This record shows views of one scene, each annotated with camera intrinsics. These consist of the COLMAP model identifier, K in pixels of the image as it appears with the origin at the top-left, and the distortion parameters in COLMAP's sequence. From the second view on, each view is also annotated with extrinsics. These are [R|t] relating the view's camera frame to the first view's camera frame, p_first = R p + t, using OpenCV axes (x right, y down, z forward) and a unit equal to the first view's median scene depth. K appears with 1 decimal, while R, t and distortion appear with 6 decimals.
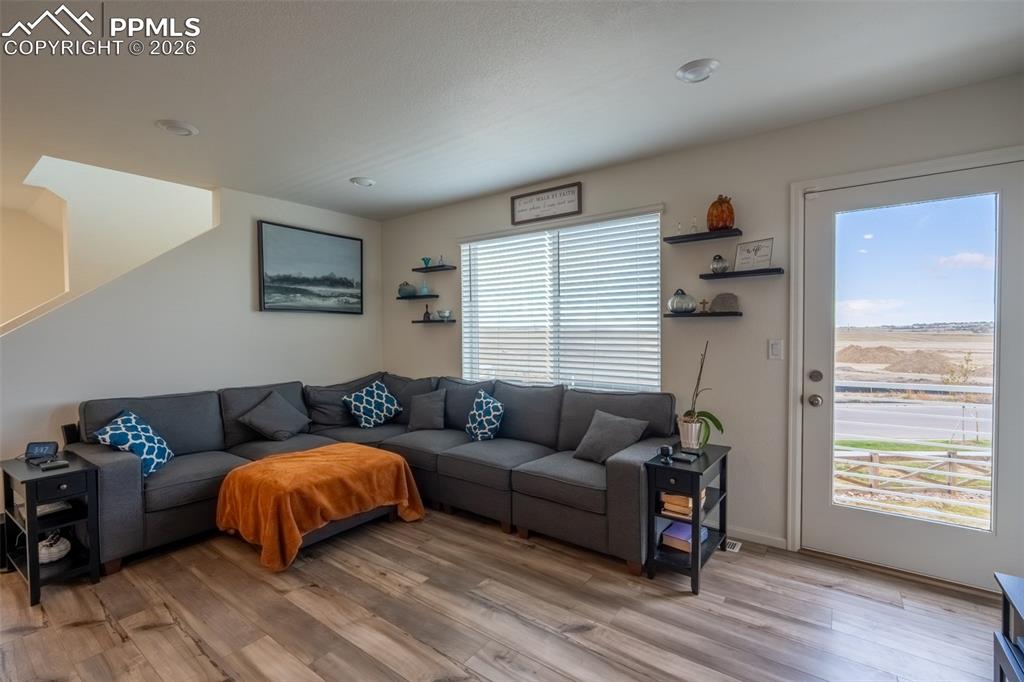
lens RADIAL K [[450.9, 0, 507.0], [0, 450.9, 340.9], [0, 0, 1]] dist [-0.004453, -0.000508]
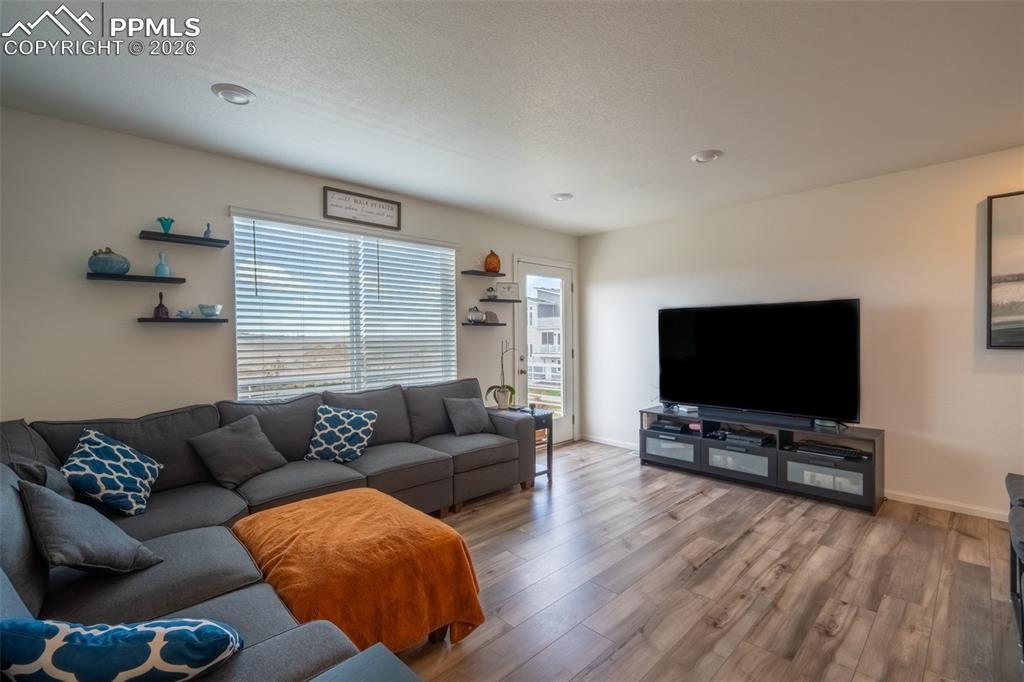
lens RADIAL K [[450.9, 0, 507.0], [0, 450.9, 340.9], [0, 0, 1]] dist [-0.004453, -0.000508]
pose [[0.183447, -0.006898, 0.983005, -0.868179], [0.030284, 0.999540, 0.001363, -0.001180], [-0.982563, 0.029519, 0.183571, 0.523364]]
